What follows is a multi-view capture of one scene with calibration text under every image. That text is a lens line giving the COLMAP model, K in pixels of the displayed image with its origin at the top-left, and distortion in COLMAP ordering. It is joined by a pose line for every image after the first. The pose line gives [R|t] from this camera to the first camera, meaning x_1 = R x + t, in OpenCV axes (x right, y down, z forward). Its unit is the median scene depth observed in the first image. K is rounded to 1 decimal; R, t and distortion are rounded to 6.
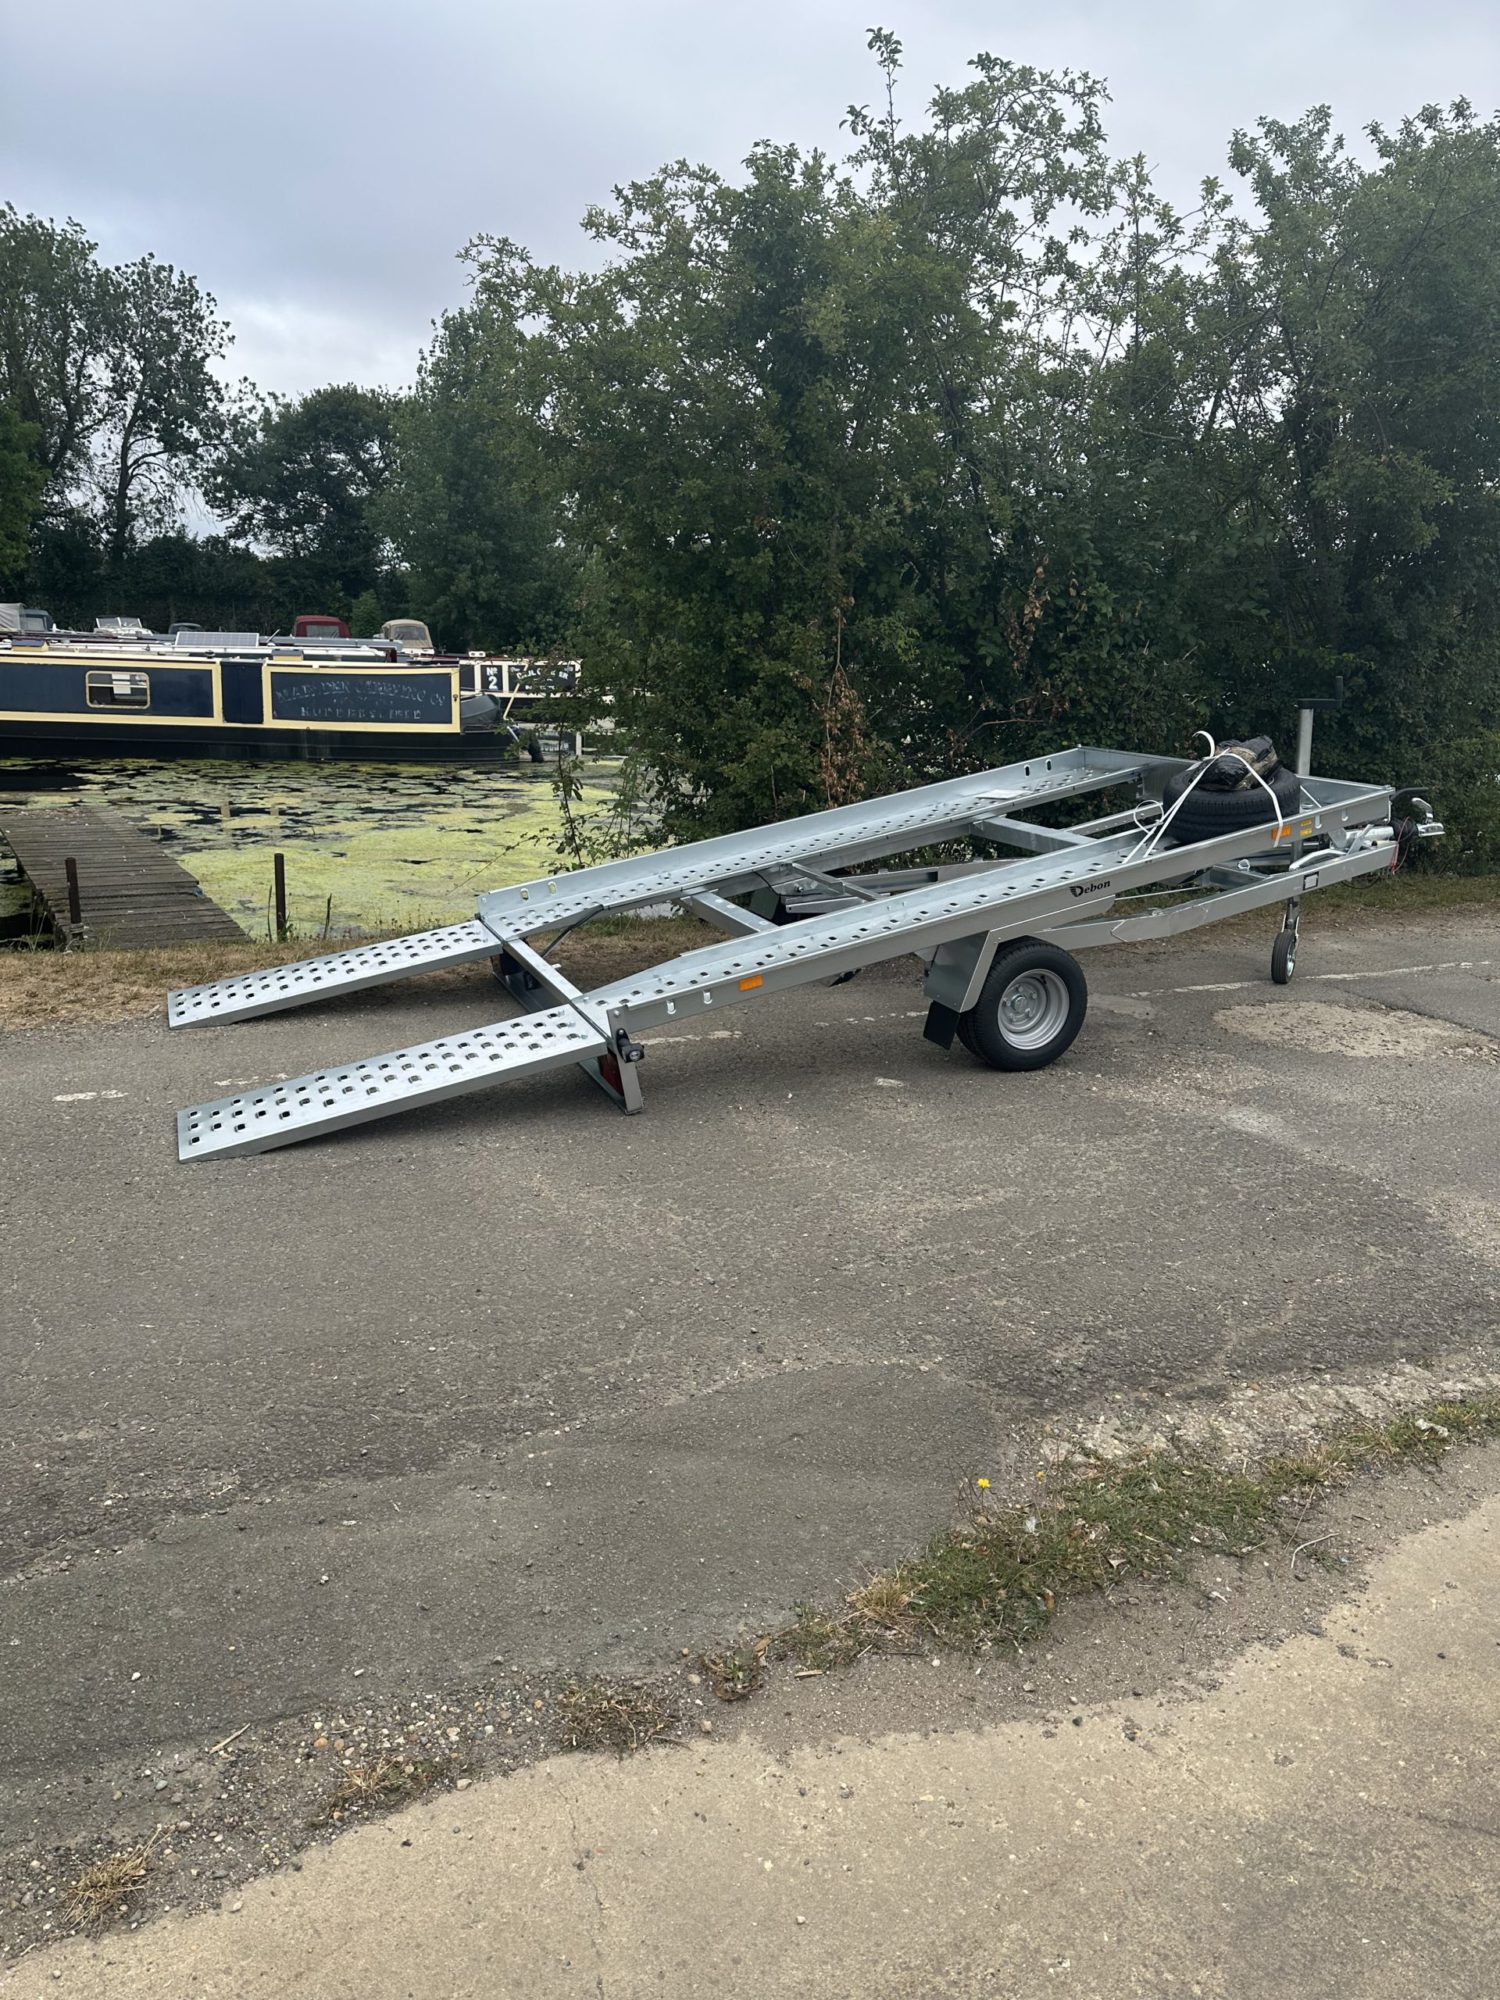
lens RADIAL K [[1373.9, 0, 744.7], [0, 1373.9, 1014.2], [0, 0, 1]] dist [0.042484, -0.060436]
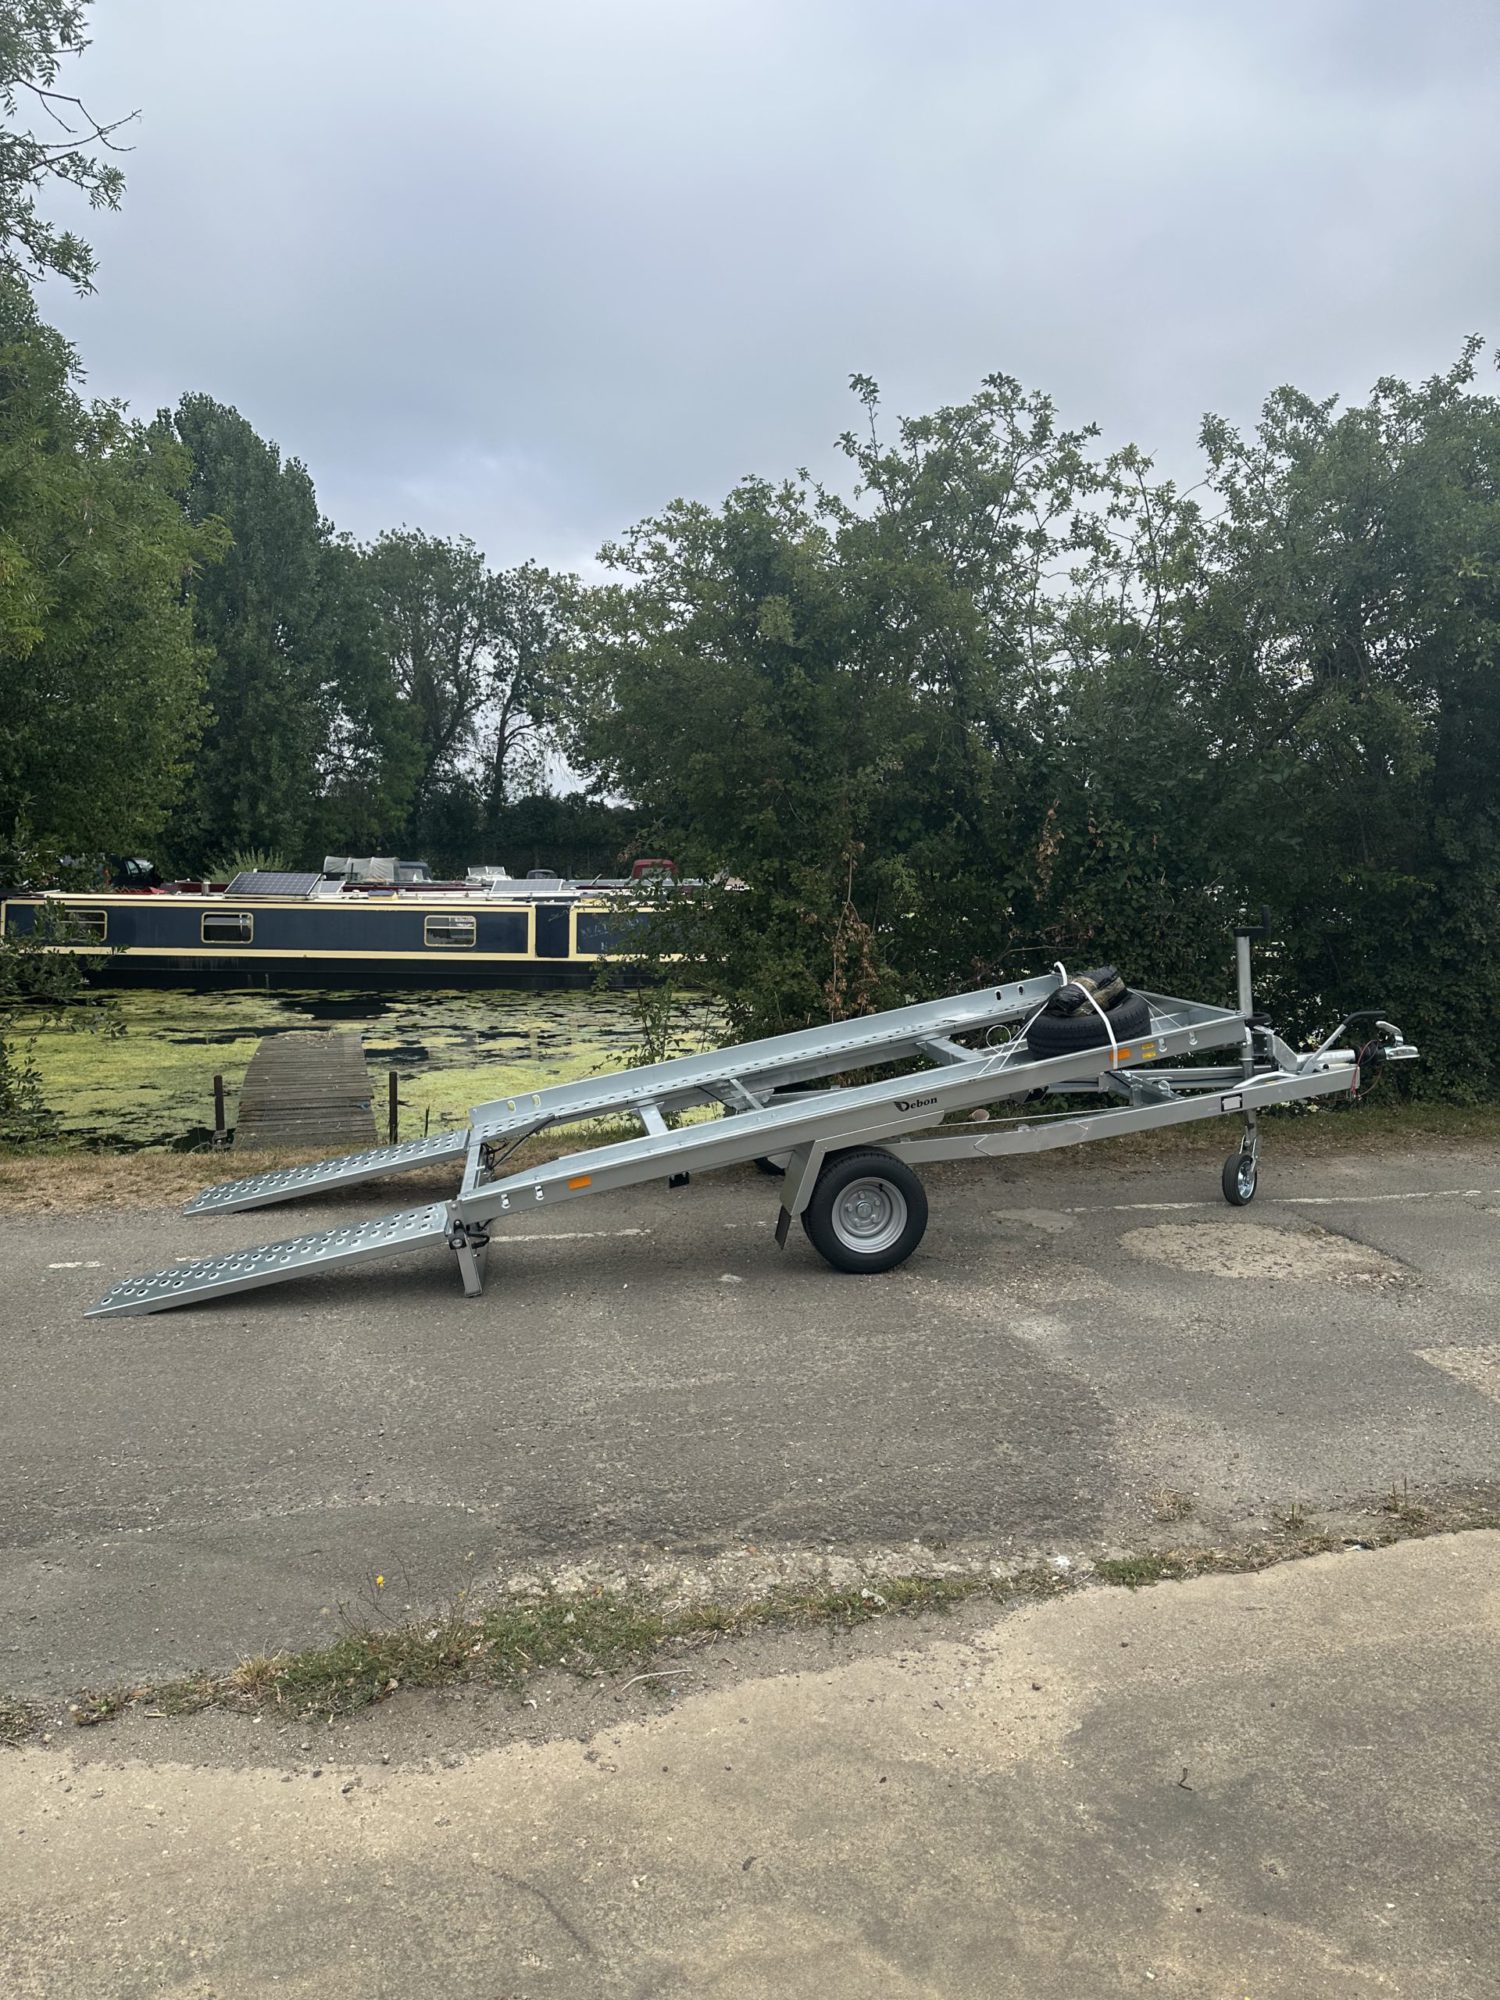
lens RADIAL K [[1373.9, 0, 757.6], [0, 1373.9, 1014.4], [0, 0, 1]] dist [0.042484, -0.060436]
pose [[0.971850, -0.006676, -0.235507, 0.287553], [-0.031034, 0.987262, -0.156049, 0.008156], [0.233549, 0.158965, 0.959263, -0.059558]]
